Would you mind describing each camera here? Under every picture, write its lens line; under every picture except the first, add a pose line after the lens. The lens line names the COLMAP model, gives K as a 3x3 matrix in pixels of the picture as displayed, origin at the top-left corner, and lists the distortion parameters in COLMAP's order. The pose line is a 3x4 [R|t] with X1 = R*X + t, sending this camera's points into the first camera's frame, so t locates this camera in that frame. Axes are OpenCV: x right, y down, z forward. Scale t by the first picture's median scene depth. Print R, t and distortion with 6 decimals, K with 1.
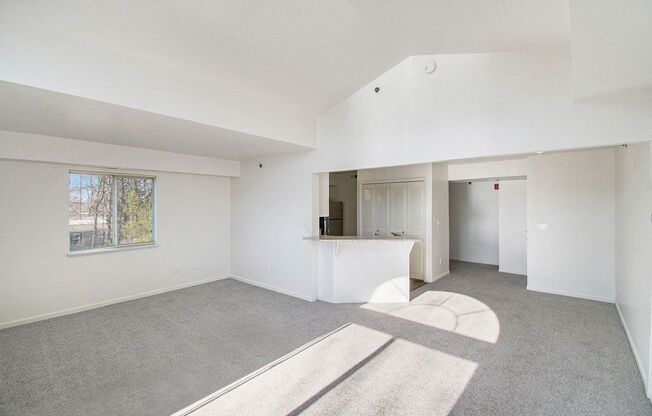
lens RADIAL K [[302.8, 0, 308.9], [0, 302.8, 212.3], [0, 0, 1]] dist [0.000566, -0.000159]
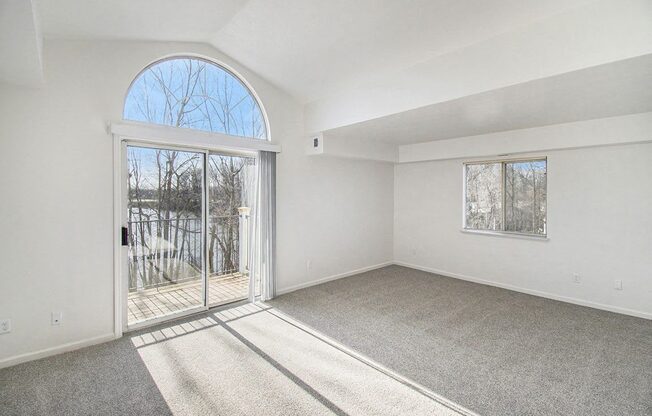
lens RADIAL K [[313.1, 0, 327.7], [0, 313.1, 197.7], [0, 0, 1]] dist [-0.003149, -0.000666]
pose [[-0.120330, 0.017081, -0.992587, 0.525054], [-0.027455, 0.999412, 0.020527, -0.008039], [0.992354, 0.029722, -0.119790, 0.615315]]
